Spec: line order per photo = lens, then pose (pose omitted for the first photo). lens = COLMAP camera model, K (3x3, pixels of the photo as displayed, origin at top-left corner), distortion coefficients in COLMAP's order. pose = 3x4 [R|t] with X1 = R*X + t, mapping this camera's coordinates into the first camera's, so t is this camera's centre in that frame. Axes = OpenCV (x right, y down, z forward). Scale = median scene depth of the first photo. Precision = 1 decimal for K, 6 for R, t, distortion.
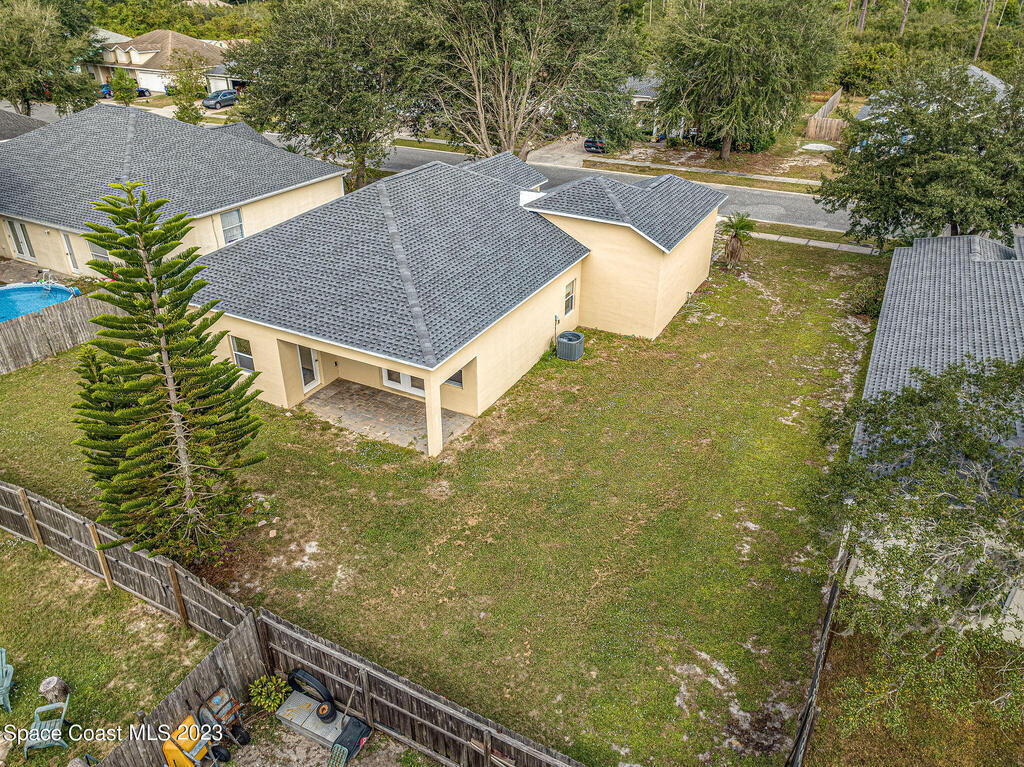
lens RADIAL K [[725.9, 0, 512.0], [0, 725.9, 383.5], [0, 0, 1]] dist [-0.003587, 0.015888]
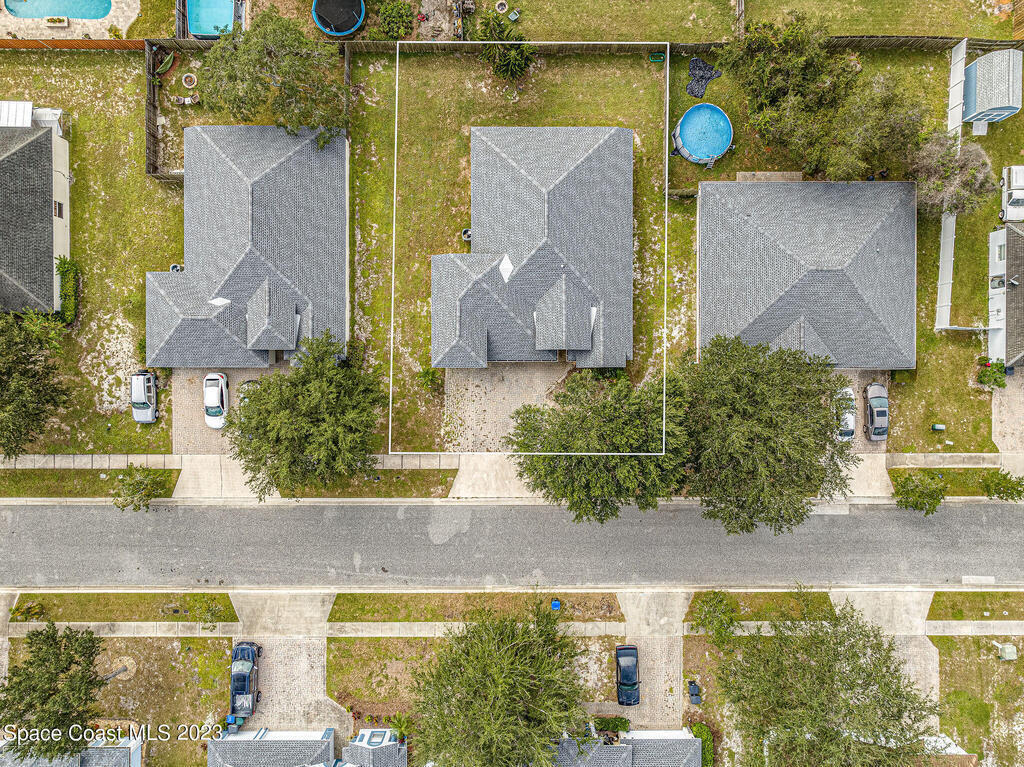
lens RADIAL K [[716.9, 0, 512.0], [0, 716.9, 383.5], [0, 0, 1]] dist [-0.002047, 0.007403]
pose [[-0.882712, 0.469806, -0.010073, 0.244483], [-0.236253, -0.425160, 0.873741, -2.773817], [0.406206, 0.773642, 0.486287, 0.389661]]
